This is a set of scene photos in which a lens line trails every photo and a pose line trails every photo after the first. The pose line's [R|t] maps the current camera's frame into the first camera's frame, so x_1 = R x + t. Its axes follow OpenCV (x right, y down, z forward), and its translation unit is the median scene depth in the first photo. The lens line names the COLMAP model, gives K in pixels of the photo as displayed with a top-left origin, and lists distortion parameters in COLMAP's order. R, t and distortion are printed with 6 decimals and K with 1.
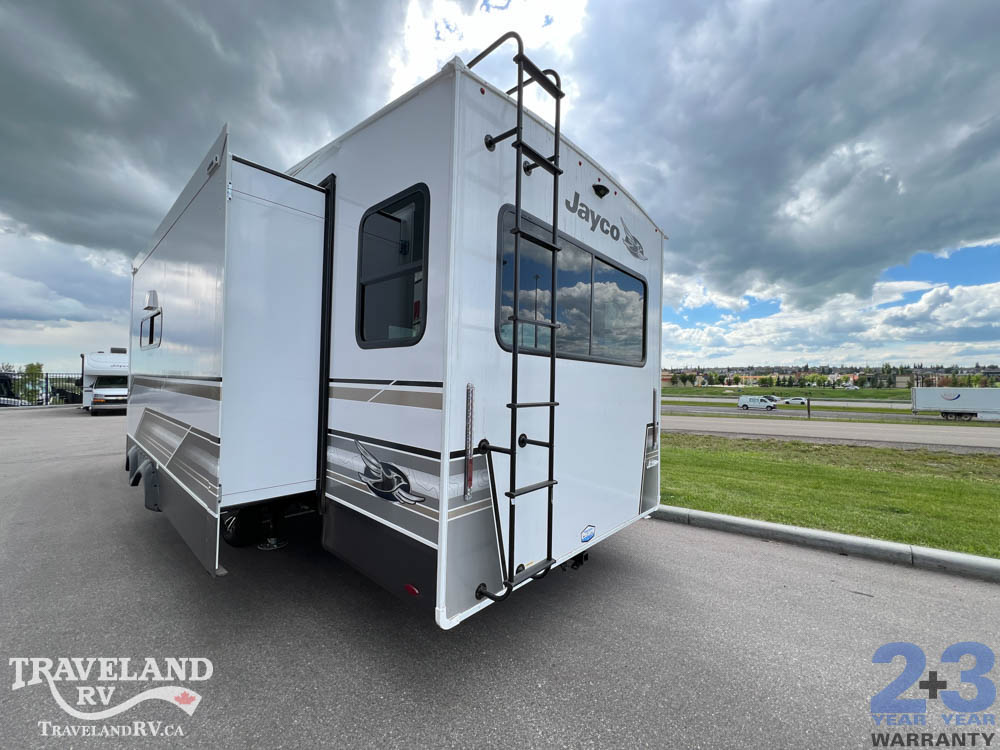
lens RADIAL K [[398.6, 0, 499.4], [0, 398.6, 374.9], [0, 0, 1]] dist [-0.000588, 0.000326]
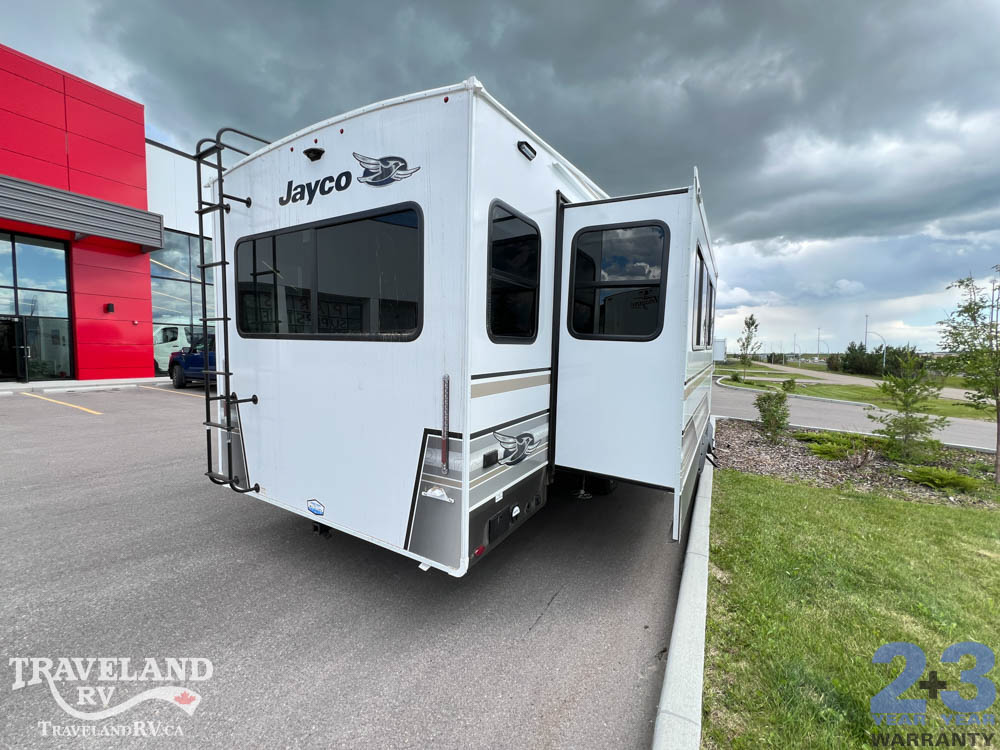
lens RADIAL K [[398.6, 0, 495.9], [0, 398.6, 374.1], [0, 0, 1]] dist [-0.000588, 0.000326]
pose [[0.191656, 0.053059, -0.980027, 1.395413], [0.004653, 0.998477, 0.054968, -0.000261], [0.981451, -0.015095, 0.191117, 1.354048]]
